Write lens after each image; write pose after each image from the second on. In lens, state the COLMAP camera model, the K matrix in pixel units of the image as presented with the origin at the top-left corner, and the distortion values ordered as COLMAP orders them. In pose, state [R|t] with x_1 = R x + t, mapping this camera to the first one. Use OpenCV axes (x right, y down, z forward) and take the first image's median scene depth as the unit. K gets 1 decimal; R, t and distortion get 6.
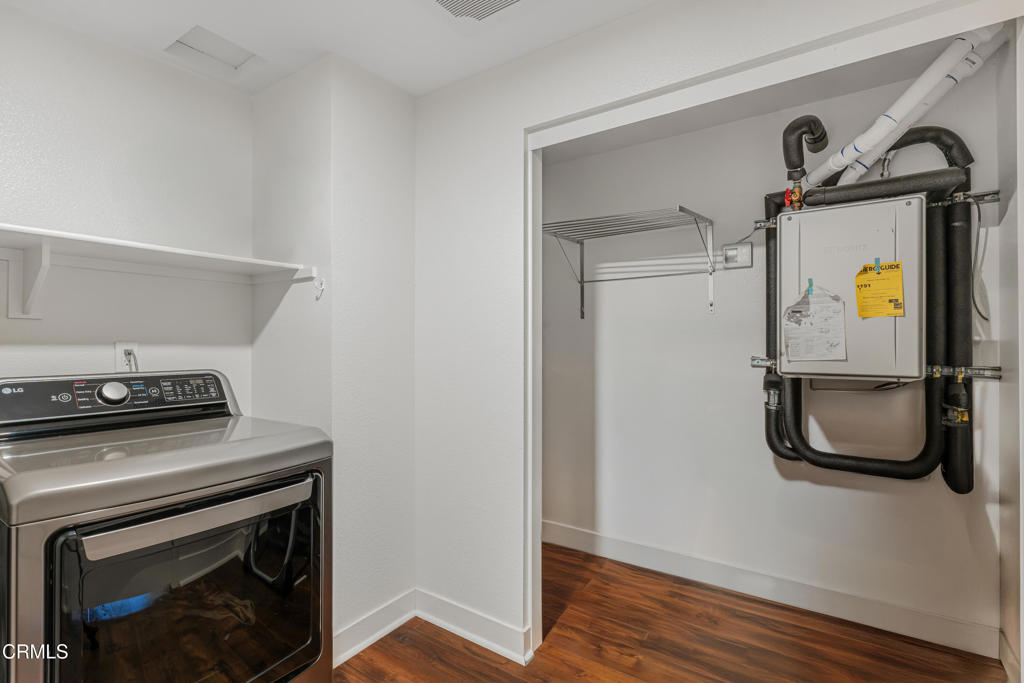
lens RADIAL K [[487.4, 0, 512.2], [0, 487.4, 337.9], [0, 0, 1]] dist [0.001708, -0.000558]
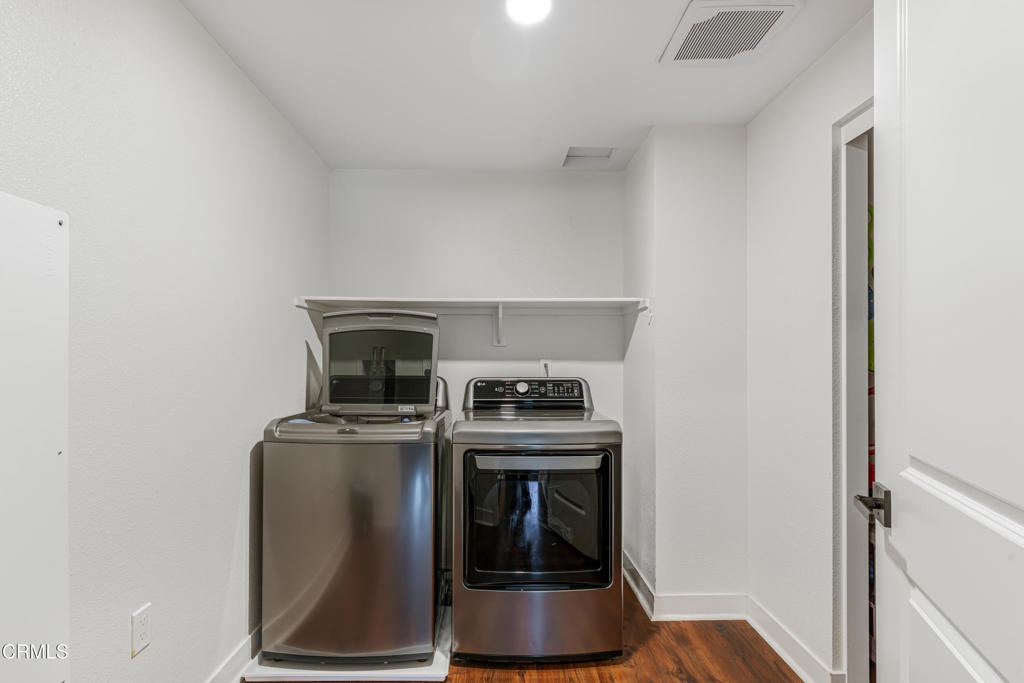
lens RADIAL K [[506.3, 0, 510.2], [0, 506.3, 353.0], [0, 0, 1]] dist [0.019148, 0.000148]
pose [[0.586990, -0.011513, -0.809512, 0.513325], [0.010030, 0.999926, -0.006948, -0.000228], [0.809532, -0.004041, 0.587062, -0.065102]]
